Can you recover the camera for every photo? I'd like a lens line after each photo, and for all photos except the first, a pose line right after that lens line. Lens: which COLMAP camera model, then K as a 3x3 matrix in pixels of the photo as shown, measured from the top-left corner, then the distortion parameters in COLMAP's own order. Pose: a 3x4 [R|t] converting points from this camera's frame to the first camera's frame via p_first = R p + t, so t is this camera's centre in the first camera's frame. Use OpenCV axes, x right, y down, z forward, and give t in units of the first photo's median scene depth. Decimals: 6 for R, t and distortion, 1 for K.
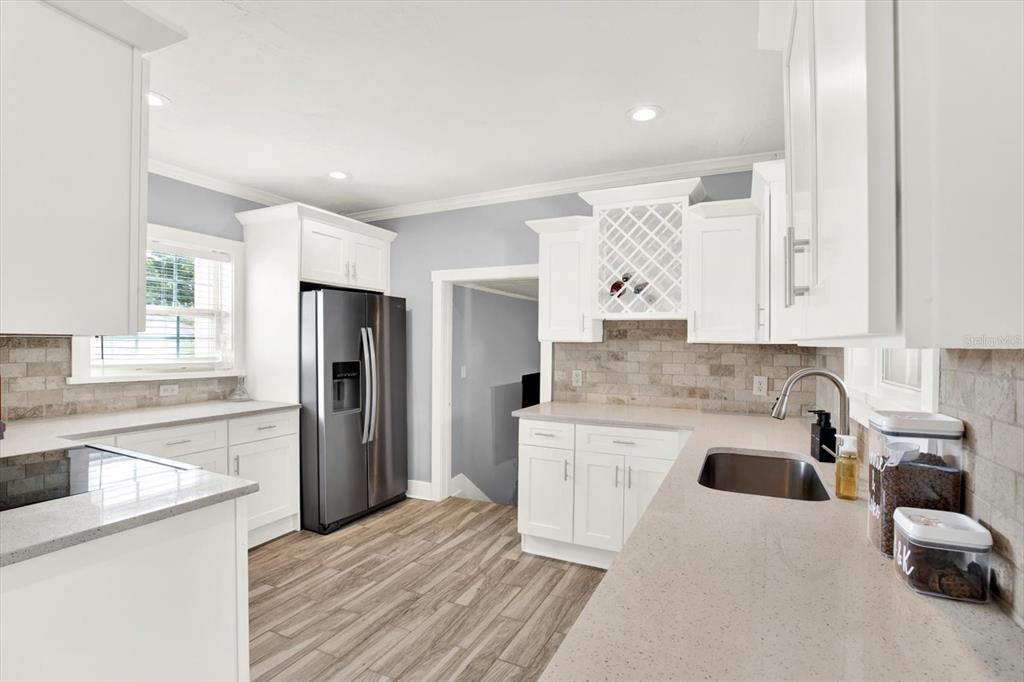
lens RADIAL K [[487.1, 0, 509.6], [0, 487.1, 341.8], [0, 0, 1]] dist [-0.023764, 0.002848]
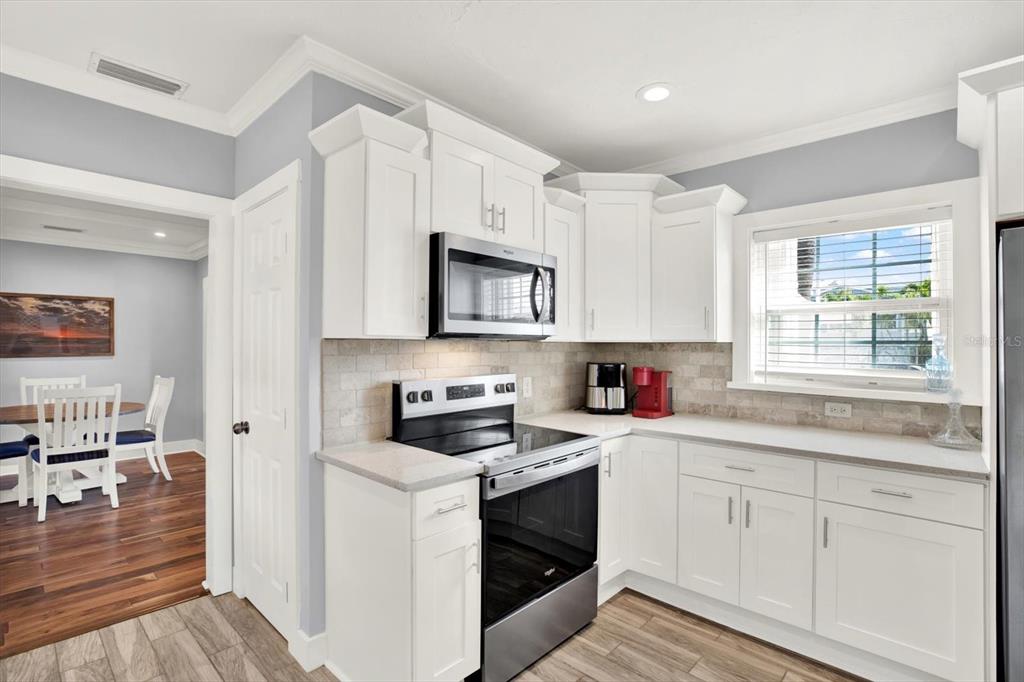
lens RADIAL K [[487.1, 0, 509.2], [0, 487.1, 342.0], [0, 0, 1]] dist [-0.023764, 0.002848]
pose [[-0.301085, -0.012669, -0.953513, 0.221062], [-0.004806, 0.999919, -0.011768, 0.003784], [0.953585, 0.001039, -0.301121, 0.854217]]
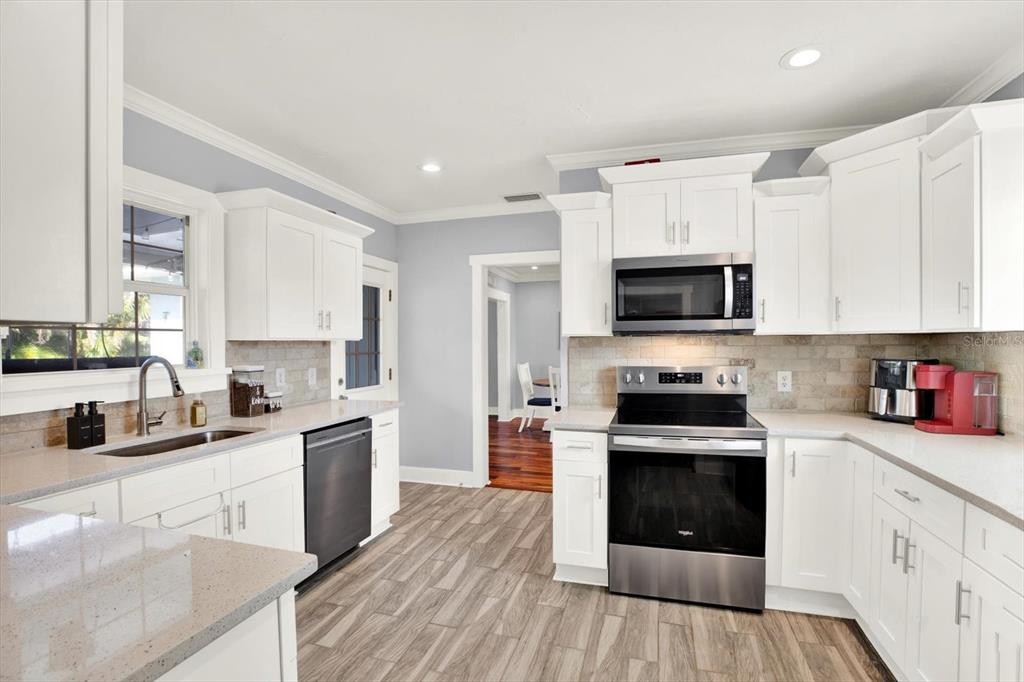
lens RADIAL K [[487.1, 0, 513.0], [0, 487.1, 346.3], [0, 0, 1]] dist [-0.023764, 0.002848]
pose [[-0.986777, 0.001697, -0.162075, -0.077356], [0.000971, 0.999989, 0.004555, 0.009344], [0.162081, 0.004338, -0.986768, 1.516667]]
